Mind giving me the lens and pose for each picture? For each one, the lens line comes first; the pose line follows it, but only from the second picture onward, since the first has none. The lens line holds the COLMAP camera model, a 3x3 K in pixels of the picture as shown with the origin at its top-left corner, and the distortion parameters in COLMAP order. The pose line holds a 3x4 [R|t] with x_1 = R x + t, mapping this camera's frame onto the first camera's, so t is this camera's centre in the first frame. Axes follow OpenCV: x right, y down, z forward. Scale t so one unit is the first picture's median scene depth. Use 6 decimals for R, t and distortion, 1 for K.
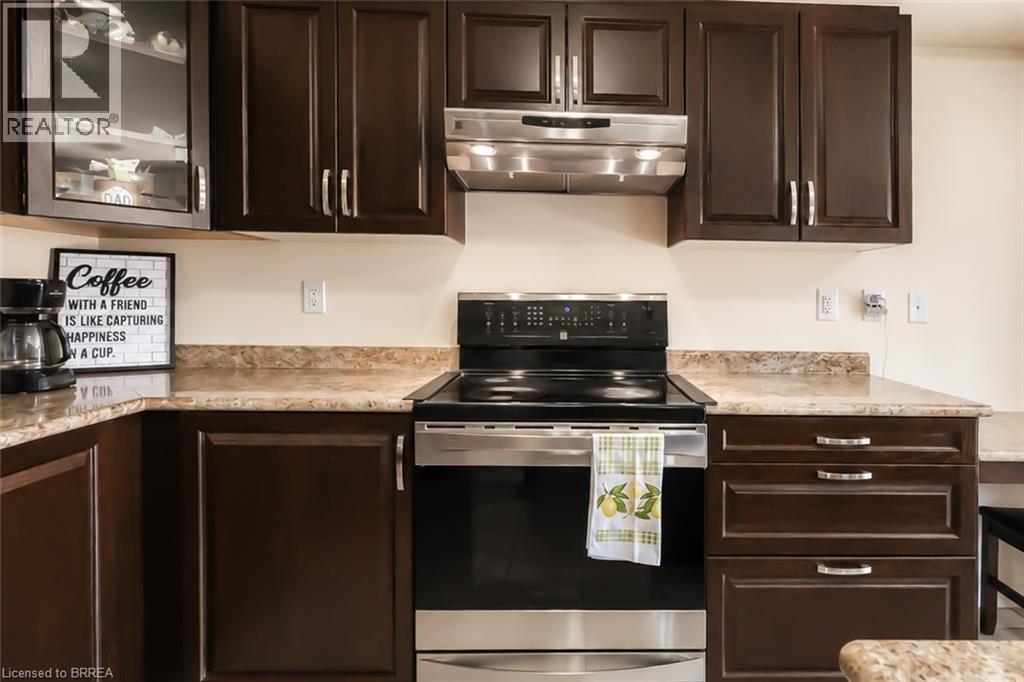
lens RADIAL K [[571.0, 0, 574.2], [0, 571.0, 302.5], [0, 0, 1]] dist [0.015041, -0.001708]
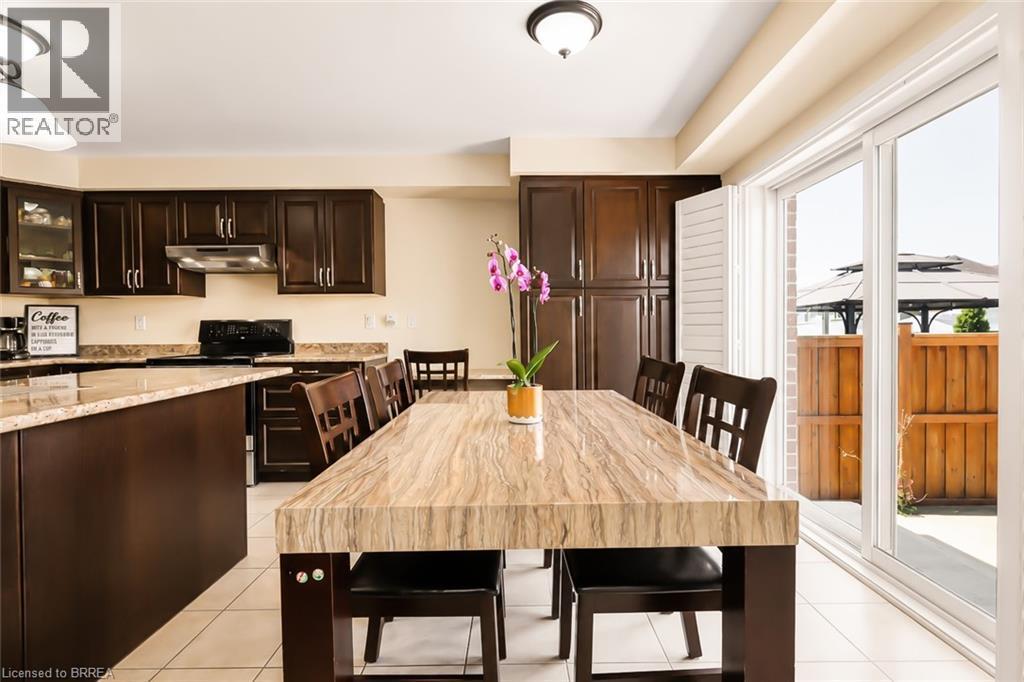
lens RADIAL K [[510.3, 0, 508.9], [0, 510.3, 336.4], [0, 0, 1]] dist [0.004477, 0.002206]
pose [[0.998447, -0.020183, -0.051921, 1.278556], [0.020037, 0.999794, -0.003331, 0.090815], [0.051977, 0.002285, 0.998646, -1.082620]]
